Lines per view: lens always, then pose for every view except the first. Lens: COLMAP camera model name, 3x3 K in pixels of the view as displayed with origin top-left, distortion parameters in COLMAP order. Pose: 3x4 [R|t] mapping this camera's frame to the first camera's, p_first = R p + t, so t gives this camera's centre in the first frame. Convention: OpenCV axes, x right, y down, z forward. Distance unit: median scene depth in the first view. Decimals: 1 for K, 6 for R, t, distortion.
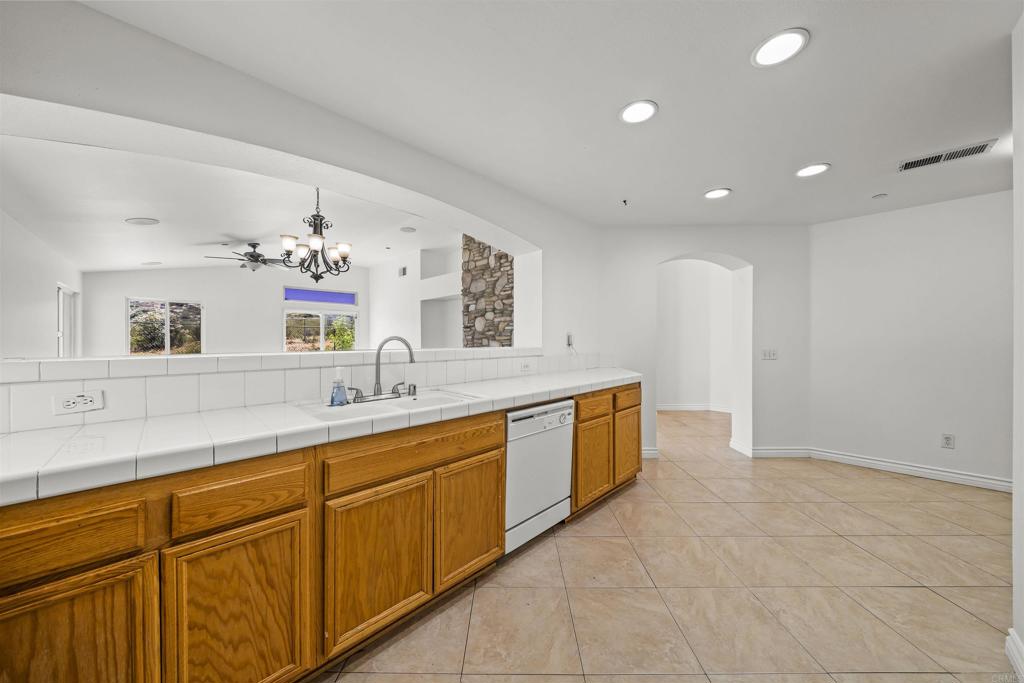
lens RADIAL K [[345.4, 0, 510.0], [0, 345.4, 338.1], [0, 0, 1]] dist [-0.007972, -0.000140]
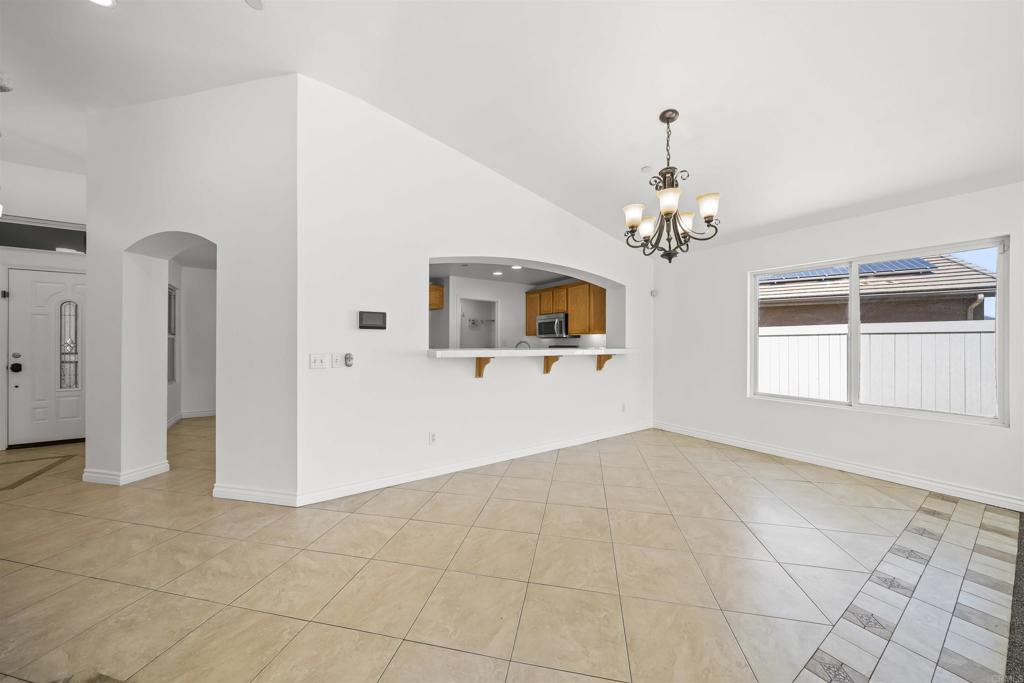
lens RADIAL K [[345.4, 0, 513.0], [0, 345.4, 341.1], [0, 0, 1]] dist [-0.007972, -0.000140]
pose [[-0.981269, -0.003048, 0.192619, -0.222606], [-0.004708, 0.999956, -0.008161, 0.004398], [-0.192585, -0.008915, -0.981240, 1.032182]]
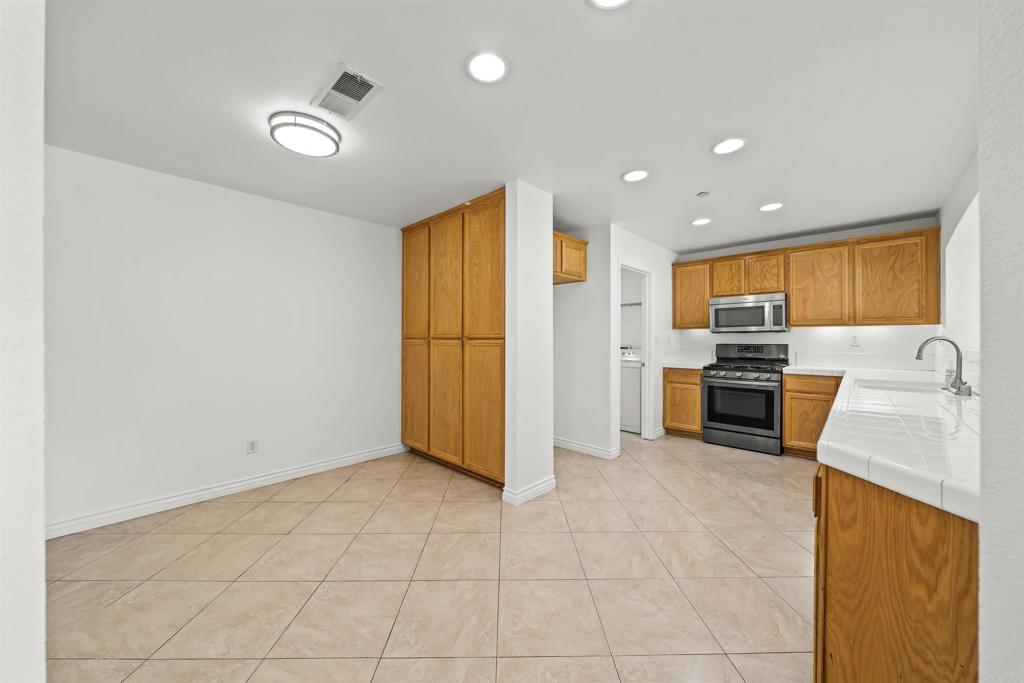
lens RADIAL K [[365.6, 0, 508.6], [0, 365.6, 338.8], [0, 0, 1]] dist [-0.006354, 0.000193]
pose [[-0.999767, -0.000467, -0.021571, 0.349892], [-0.000318, 0.999976, -0.006879, 0.003375], [0.021573, -0.006871, -0.999744, 0.678922]]
